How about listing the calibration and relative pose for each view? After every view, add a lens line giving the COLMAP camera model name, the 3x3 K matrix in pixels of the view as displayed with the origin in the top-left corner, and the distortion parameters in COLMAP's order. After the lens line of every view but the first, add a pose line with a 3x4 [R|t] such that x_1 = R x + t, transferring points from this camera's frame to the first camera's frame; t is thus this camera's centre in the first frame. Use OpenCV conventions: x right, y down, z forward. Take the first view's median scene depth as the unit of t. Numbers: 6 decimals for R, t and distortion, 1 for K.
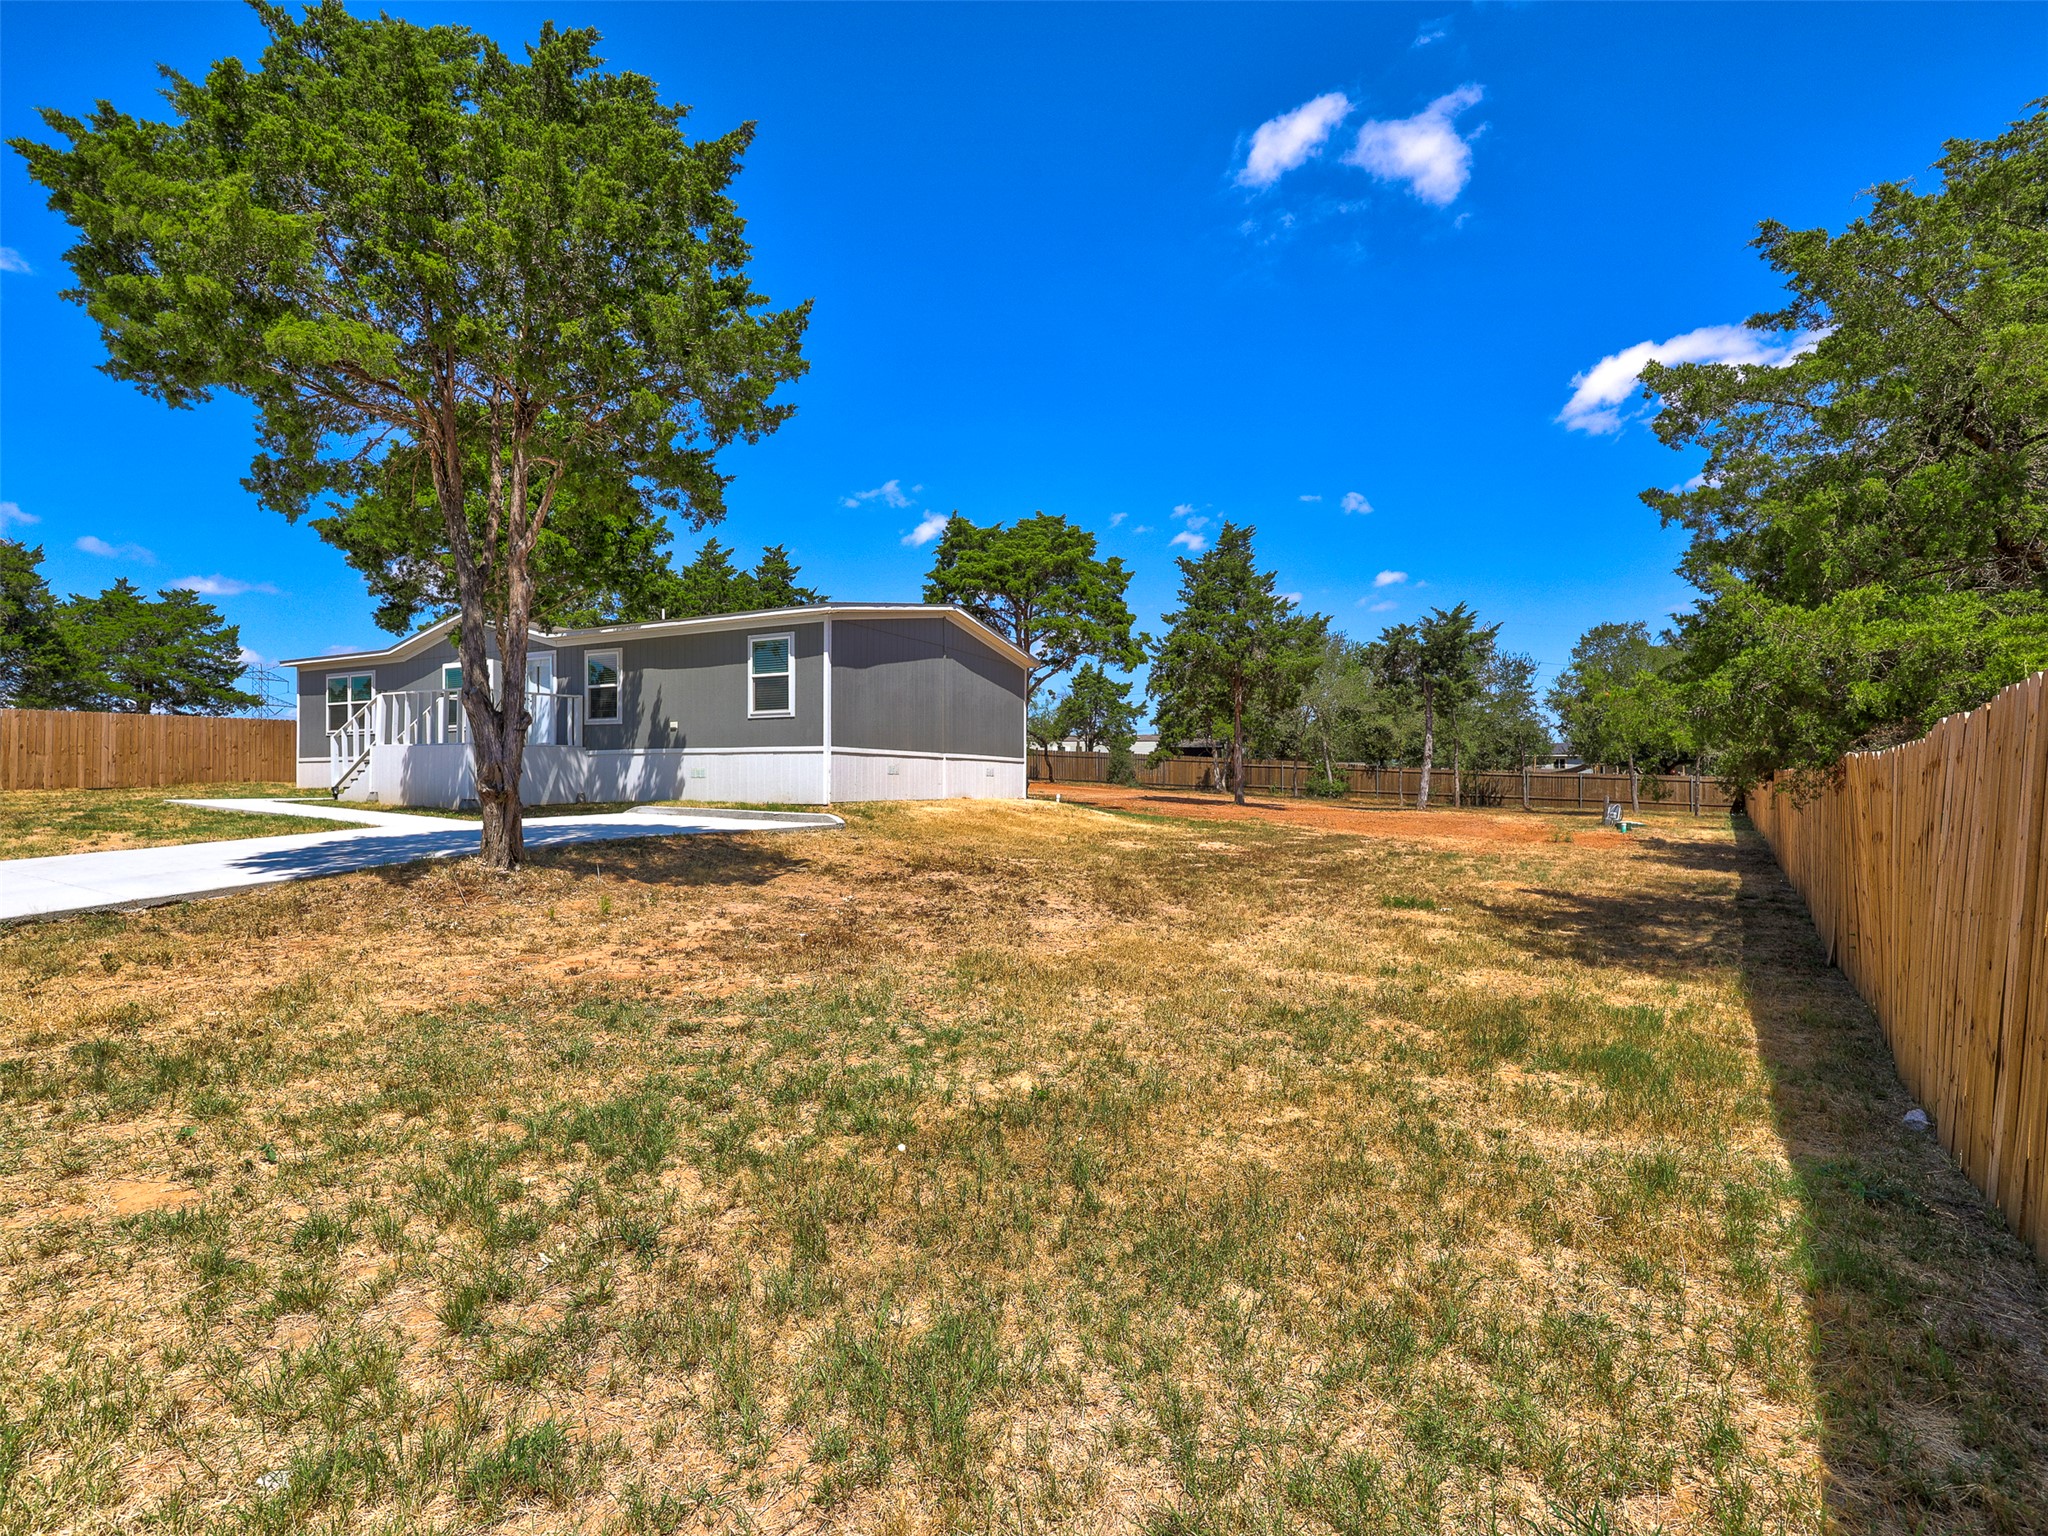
lens RADIAL K [[939.4, 0, 1020.4], [0, 939.4, 775.5], [0, 0, 1]] dist [0.000702, 0.000664]
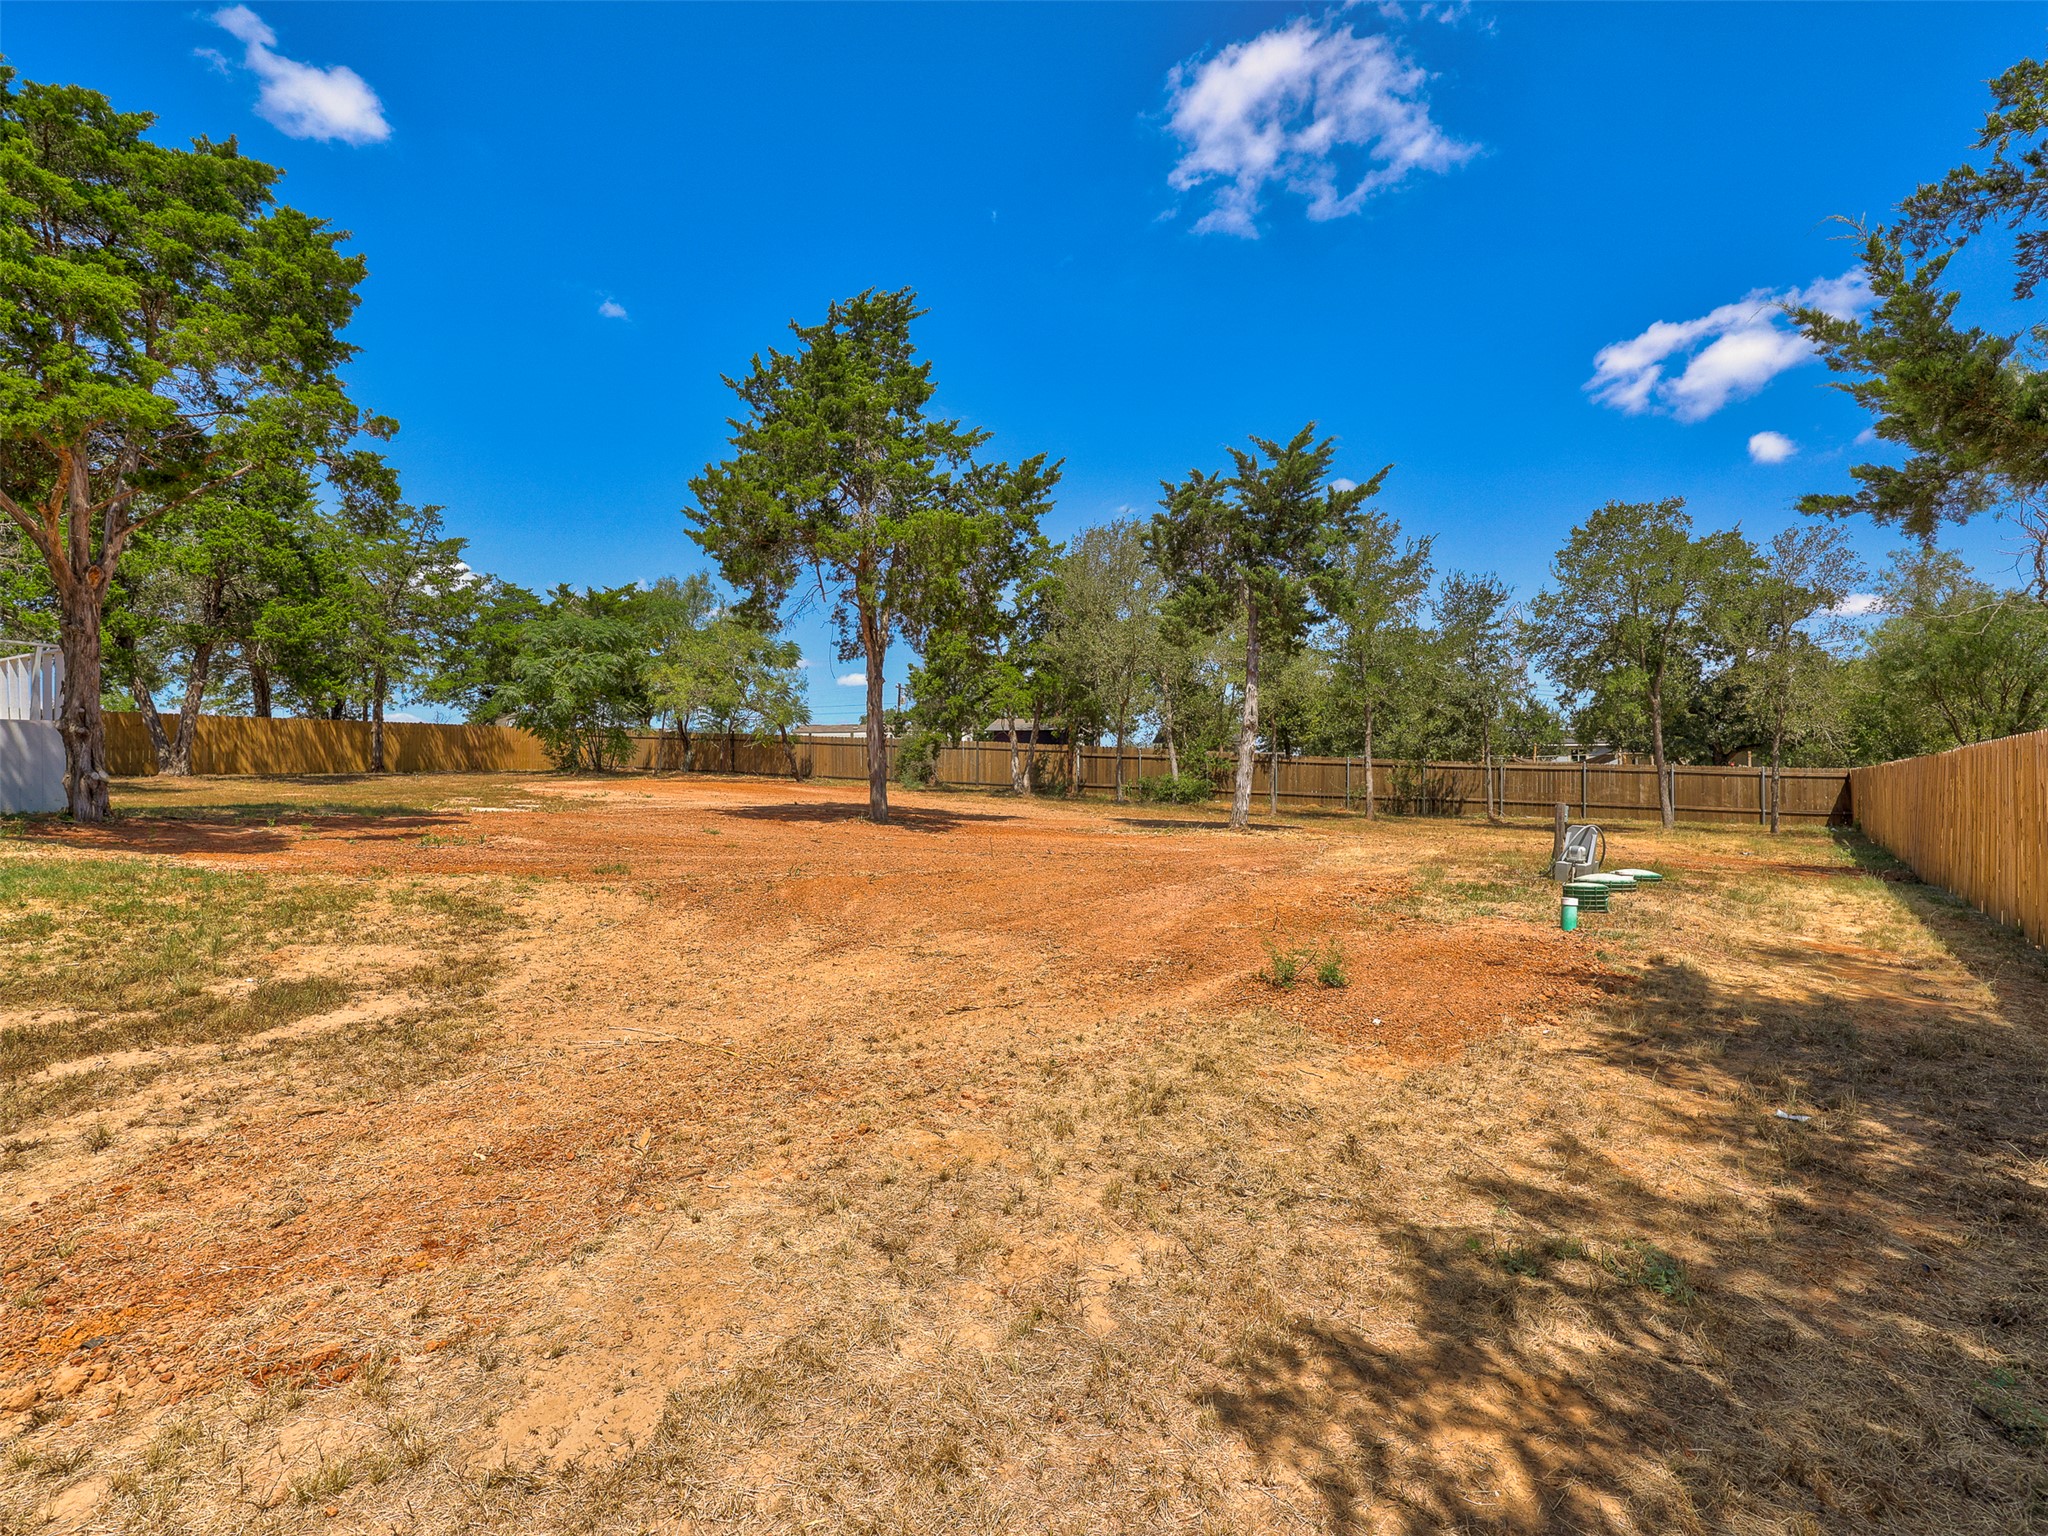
lens RADIAL K [[939.4, 0, 1020.4], [0, 939.4, 775.5], [0, 0, 1]] dist [0.000702, 0.000664]
pose [[0.999036, 0.000174, -0.043909, 0.607112], [-0.000143, 1.000000, 0.000708, 0.012342], [0.043909, -0.000701, 0.999035, 0.867074]]
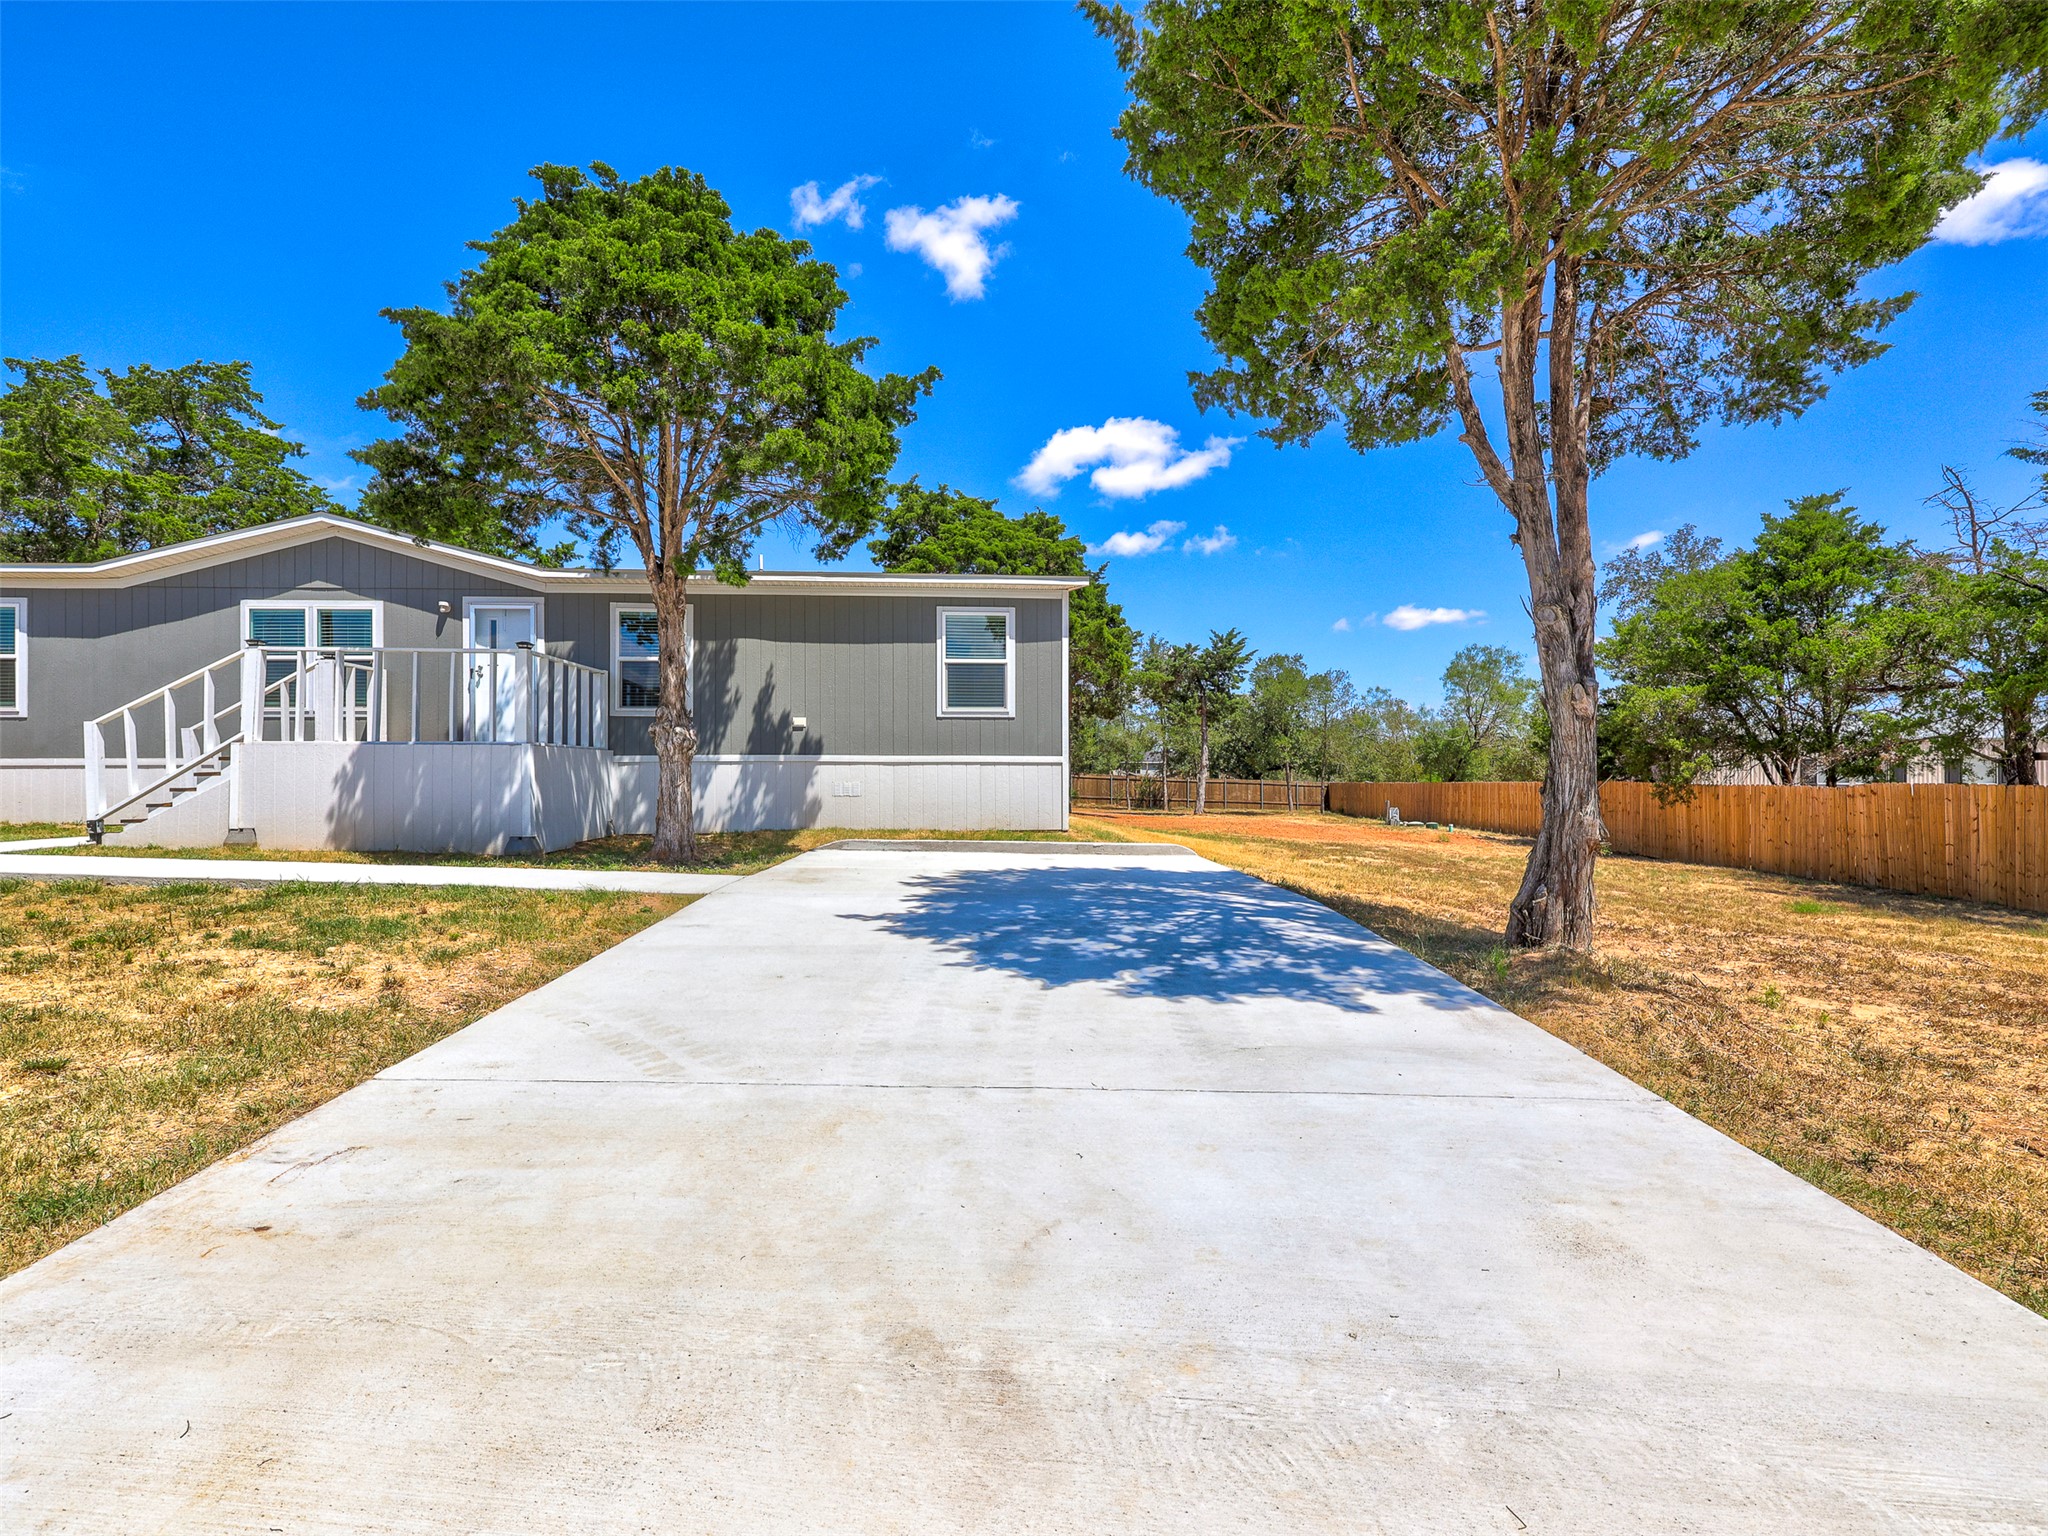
lens RADIAL K [[939.4, 0, 1020.4], [0, 939.4, 775.5], [0, 0, 1]] dist [0.000702, 0.000664]
pose [[0.862247, 0.002041, 0.506484, -0.568276], [-0.000946, 0.999997, -0.002420, -0.011636], [-0.506487, 0.001607, 0.862246, 0.299302]]
